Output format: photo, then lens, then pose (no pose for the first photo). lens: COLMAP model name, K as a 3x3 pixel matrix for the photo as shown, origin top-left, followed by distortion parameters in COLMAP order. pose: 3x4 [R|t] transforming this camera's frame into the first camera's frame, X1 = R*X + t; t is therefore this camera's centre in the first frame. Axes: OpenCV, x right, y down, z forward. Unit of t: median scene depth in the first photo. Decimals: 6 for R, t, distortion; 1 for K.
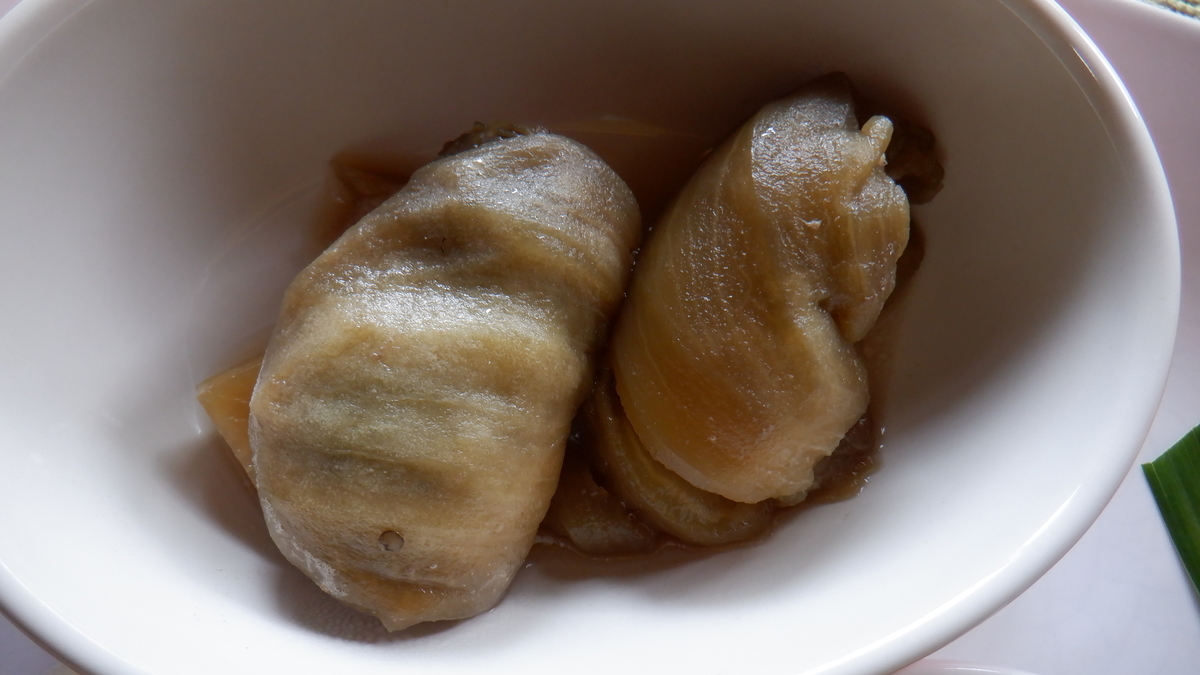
lens RADIAL K [[919.7, 0, 605.2], [0, 919.7, 340.0], [0, 0, 1]] dist [-0.009336, -0.005810]
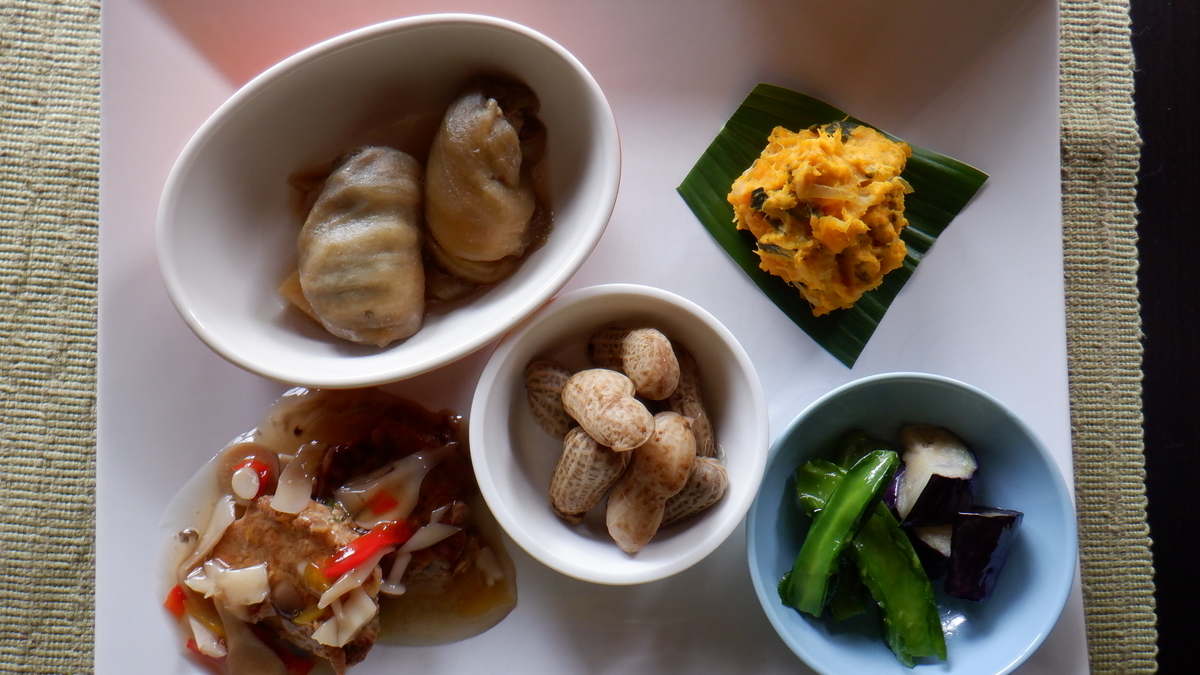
lens RADIAL K [[919.7, 0, 595.4], [0, 919.7, 344.3], [0, 0, 1]] dist [-0.009336, -0.005810]
pose [[0.943934, -0.330132, -0.001165, 0.362327], [0.323934, 0.925521, 0.196156, -0.020515], [-0.063679, -0.185536, 0.980572, -1.679552]]
